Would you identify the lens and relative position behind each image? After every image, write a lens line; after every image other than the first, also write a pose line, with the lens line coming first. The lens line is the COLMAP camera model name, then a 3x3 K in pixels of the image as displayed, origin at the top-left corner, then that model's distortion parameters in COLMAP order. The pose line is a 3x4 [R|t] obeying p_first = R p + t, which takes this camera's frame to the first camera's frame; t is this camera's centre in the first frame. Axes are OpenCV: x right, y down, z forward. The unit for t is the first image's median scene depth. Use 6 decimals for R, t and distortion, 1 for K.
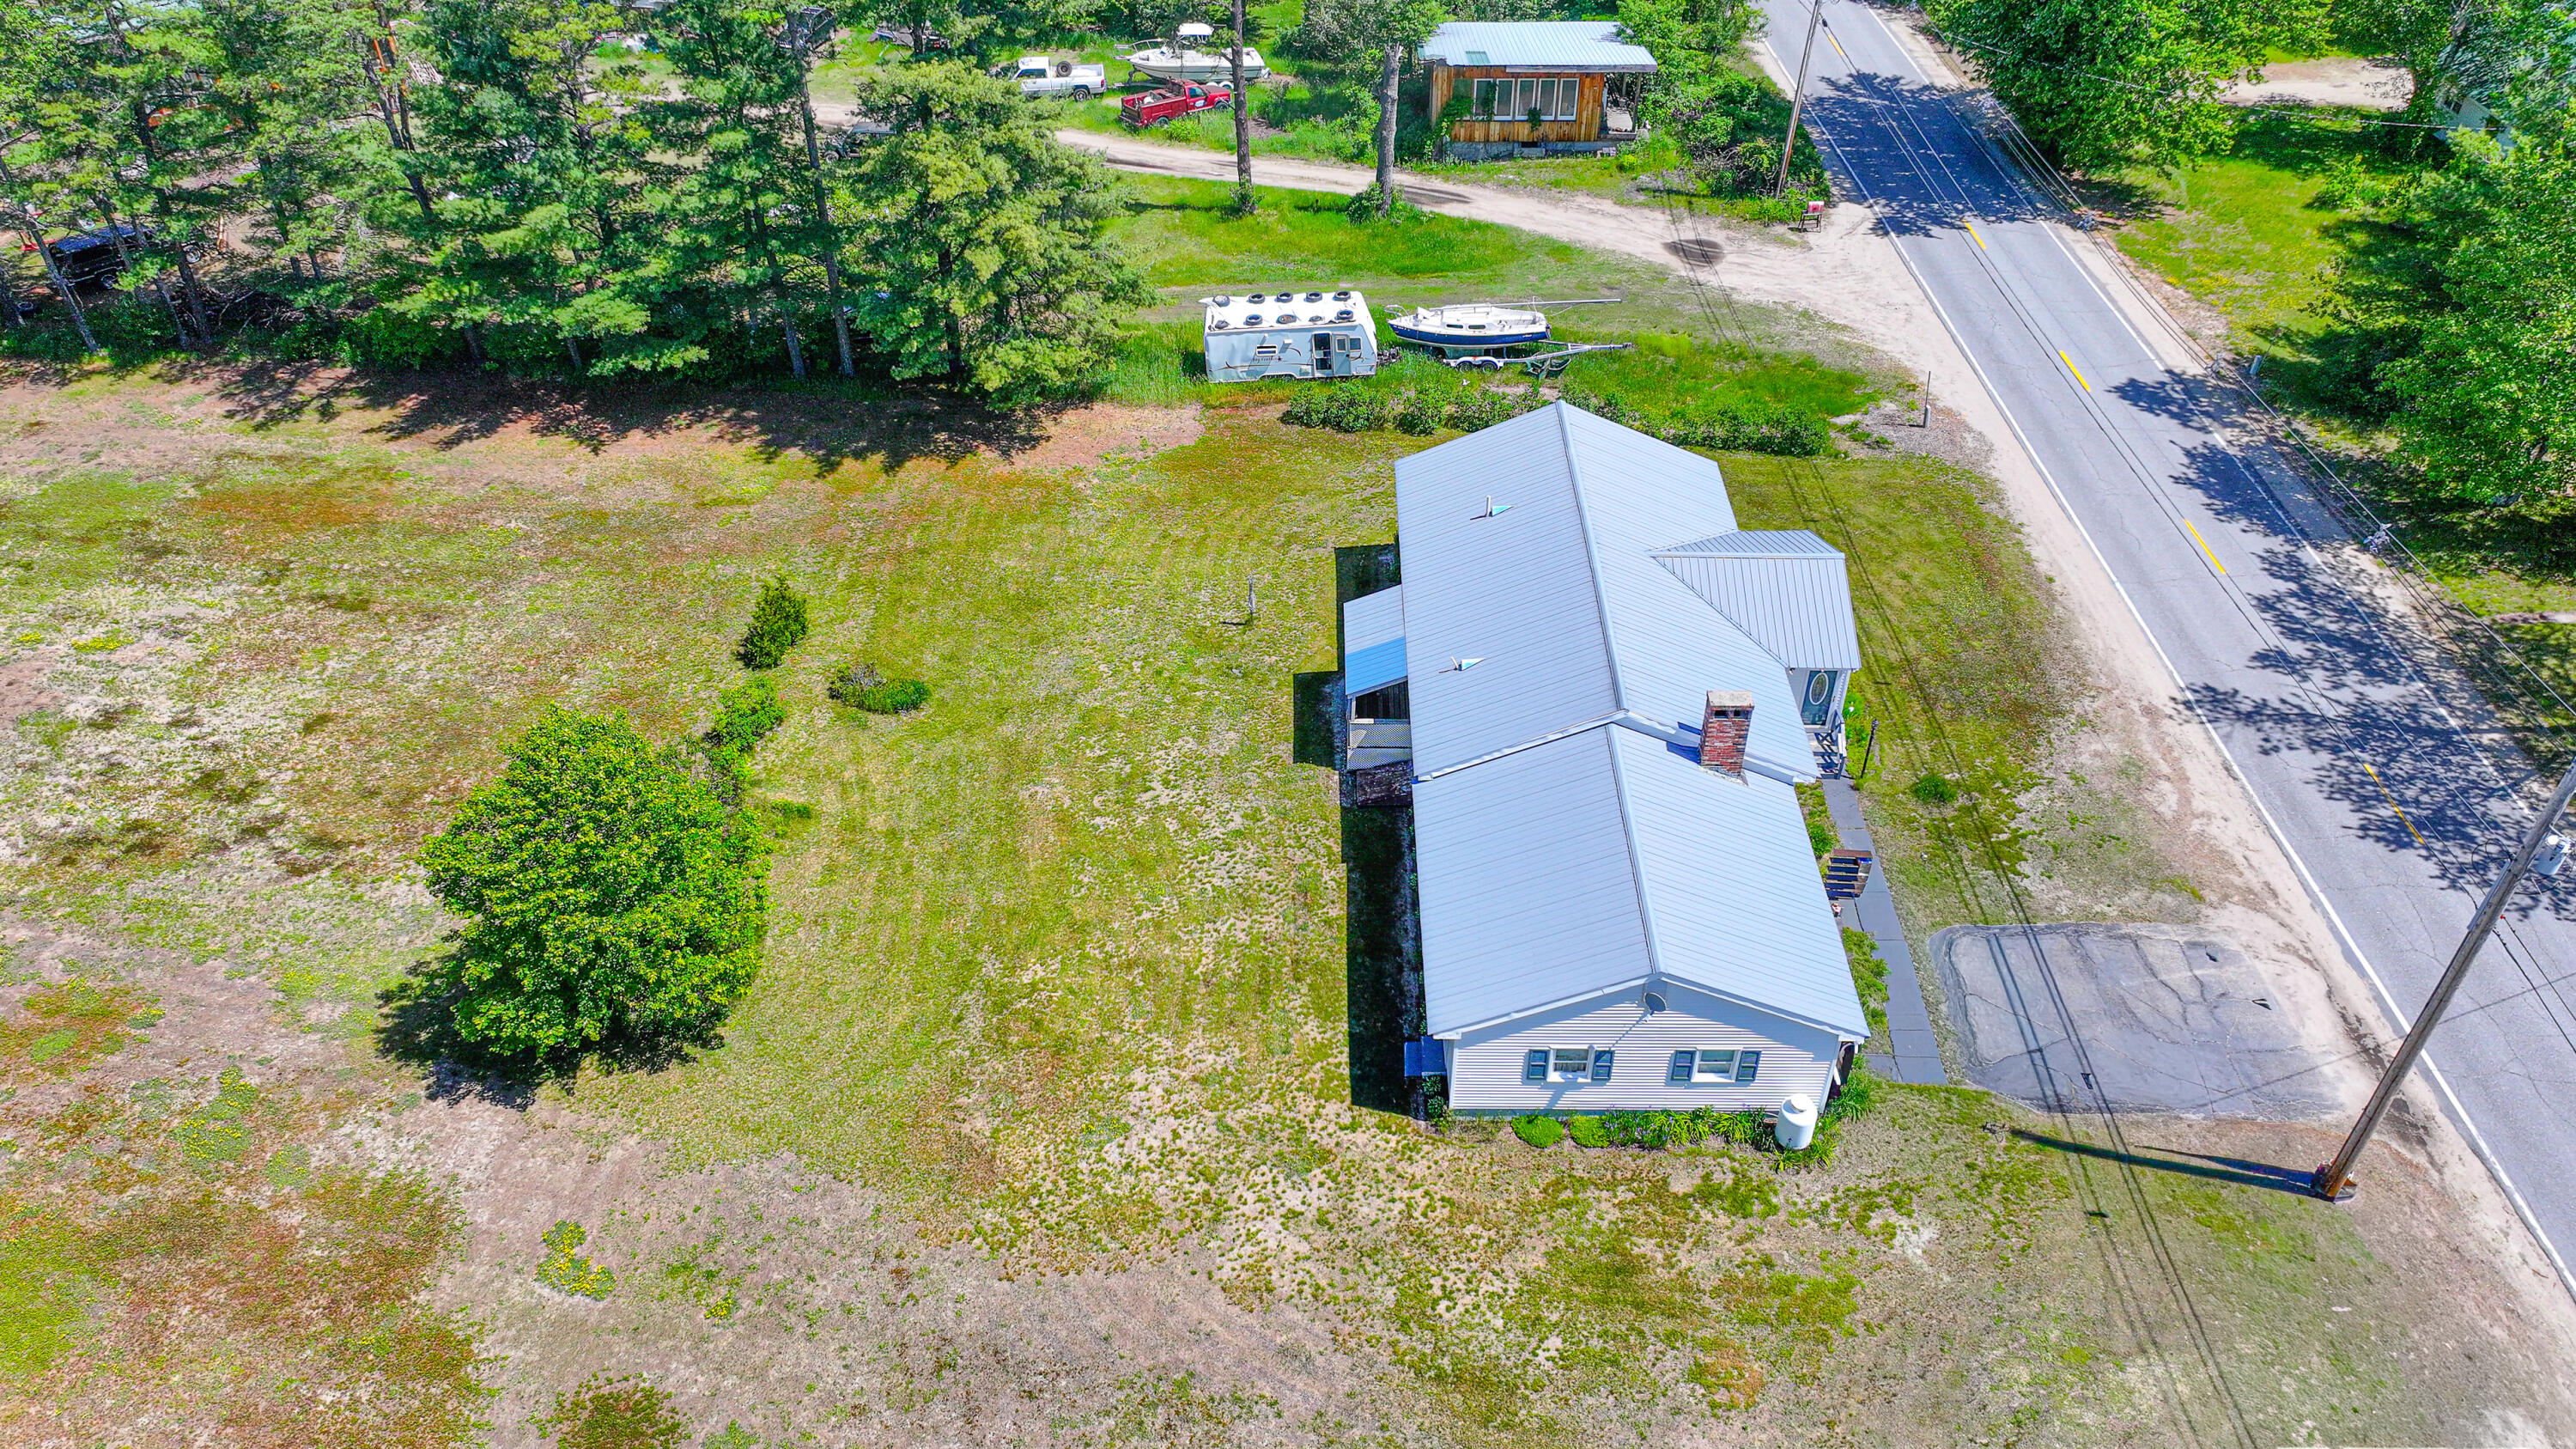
lens RADIAL K [[1802.1, 0, 1295.0], [0, 1802.1, 722.9], [0, 0, 1]] dist [0.009115, 0.002249]
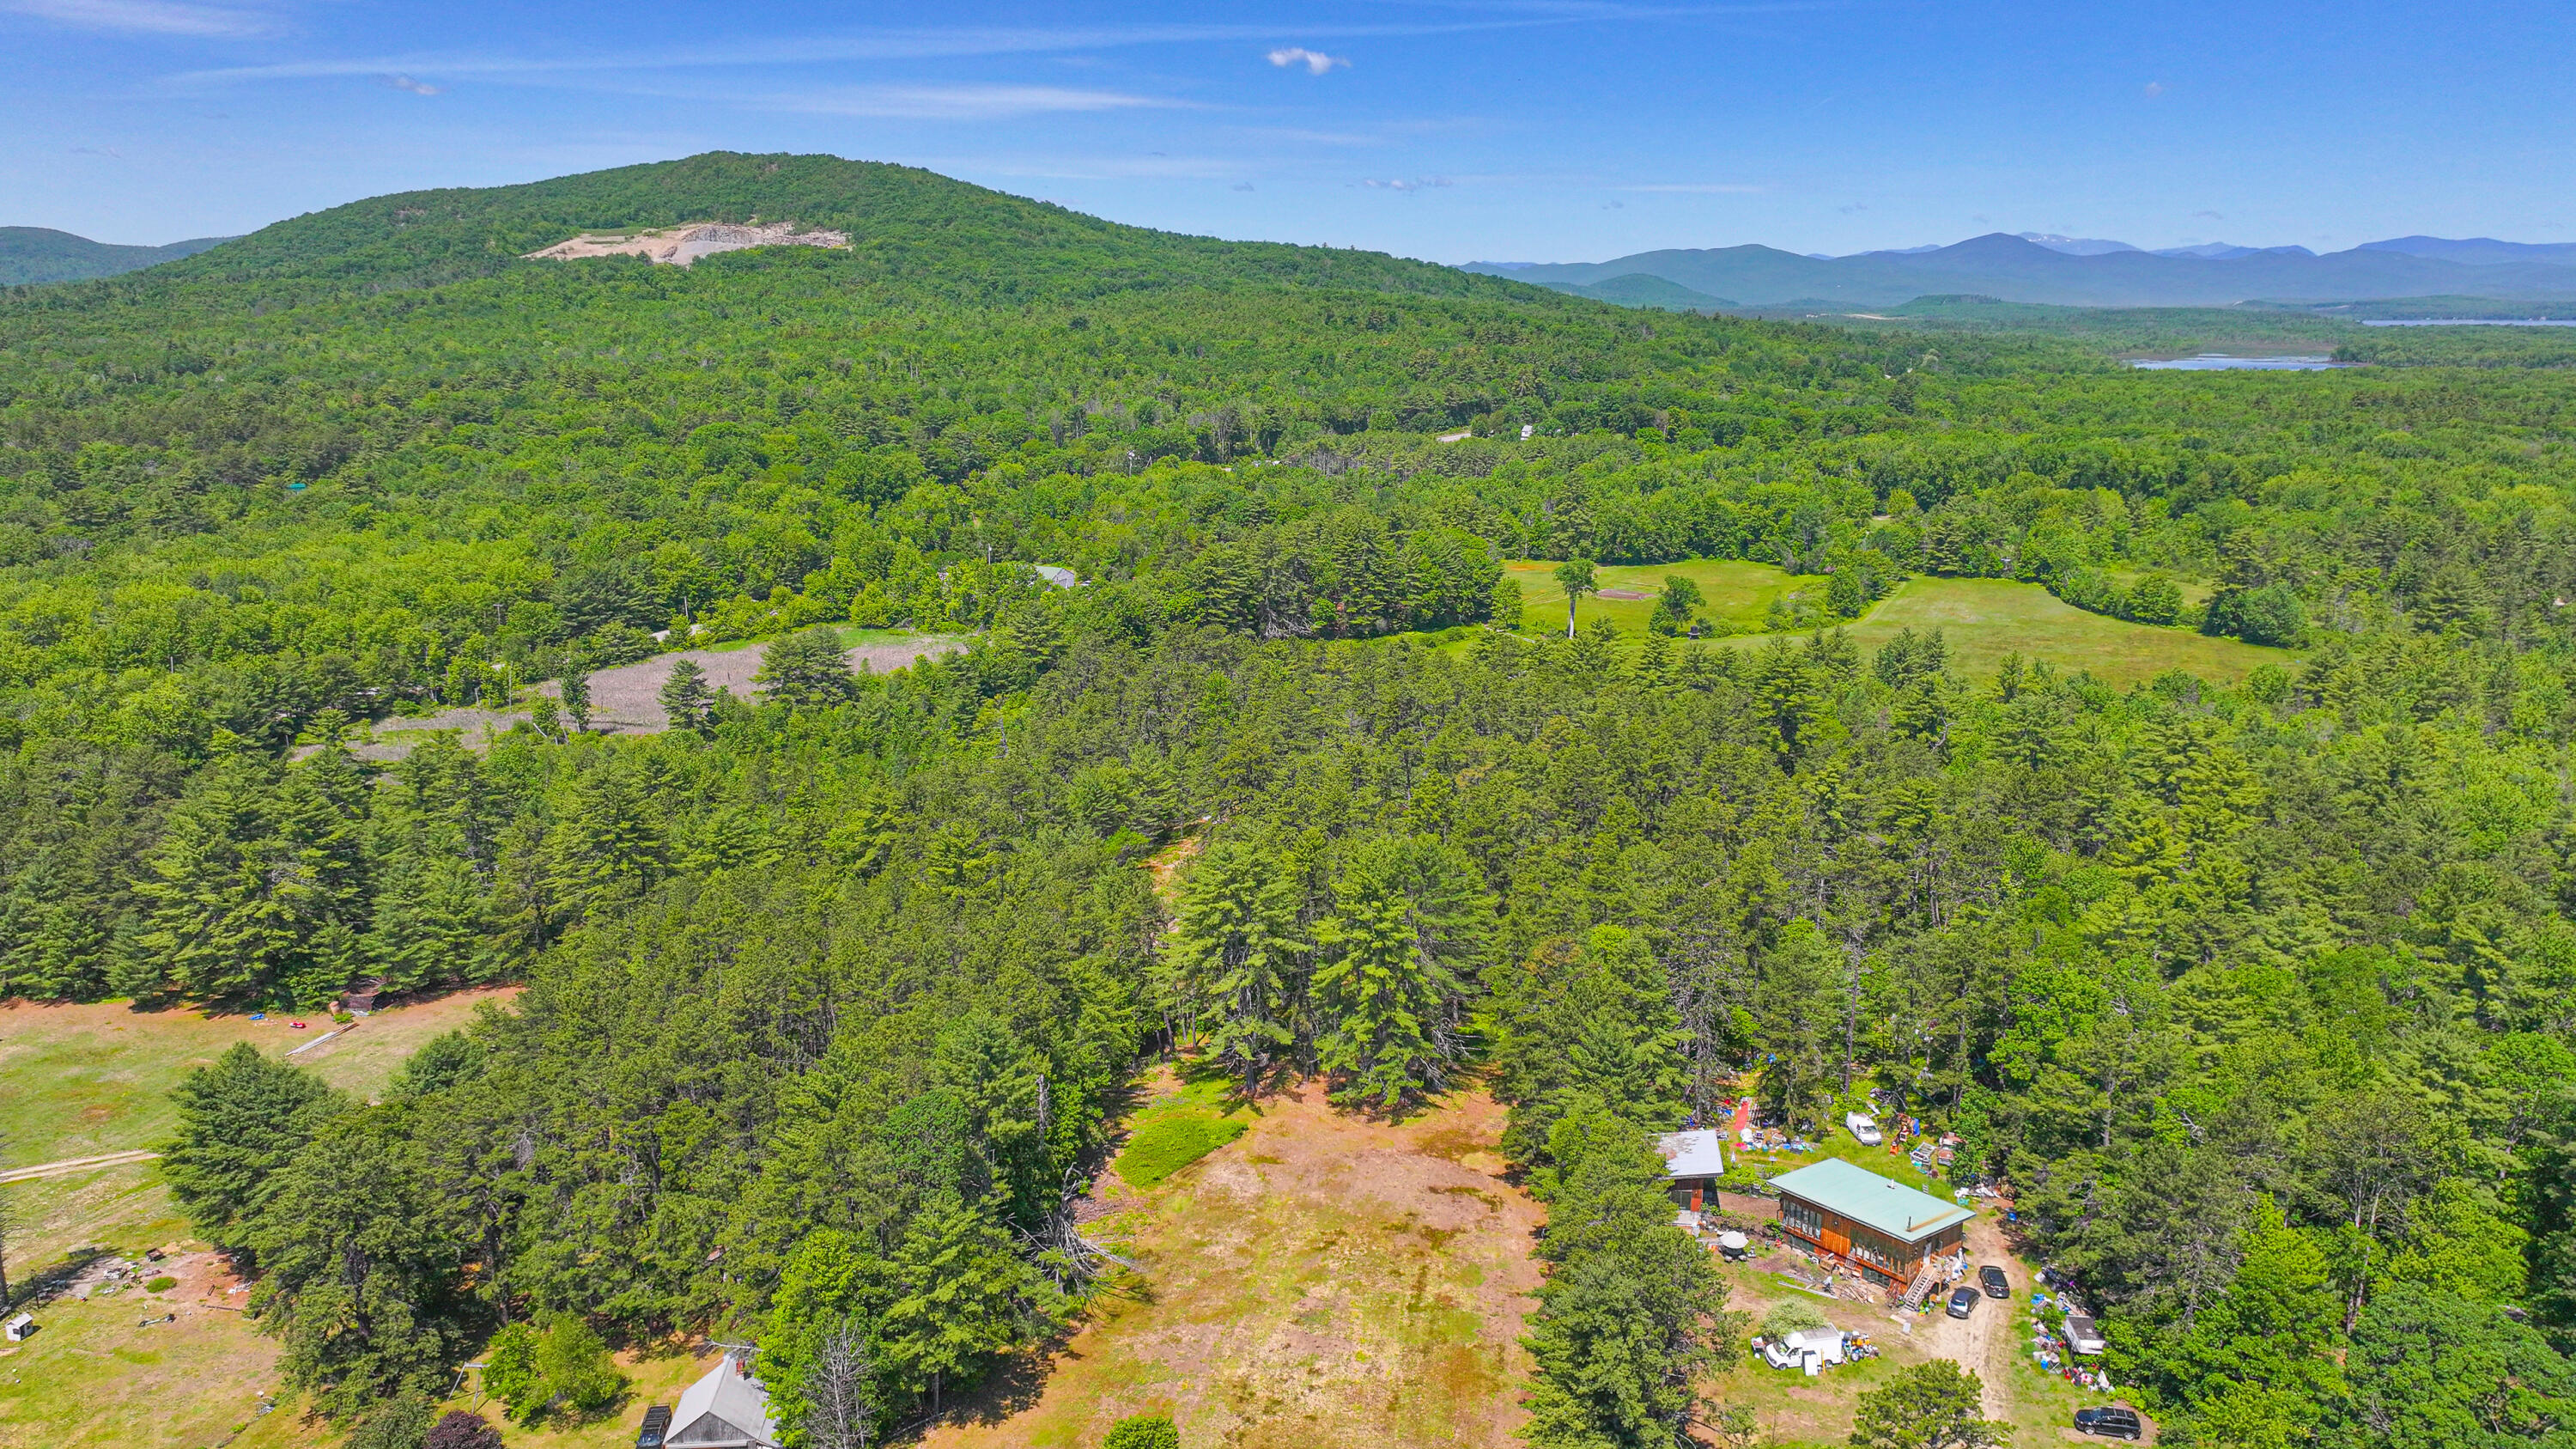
lens RADIAL K [[1802.1, 0, 1295.0], [0, 1802.1, 722.9], [0, 0, 1]] dist [0.009115, 0.002249]
pose [[0.000652, 0.228876, -0.973455, 1.888653], [-0.621392, 0.762794, 0.178930, -1.299085], [0.783499, 0.604781, 0.142720, -0.004326]]
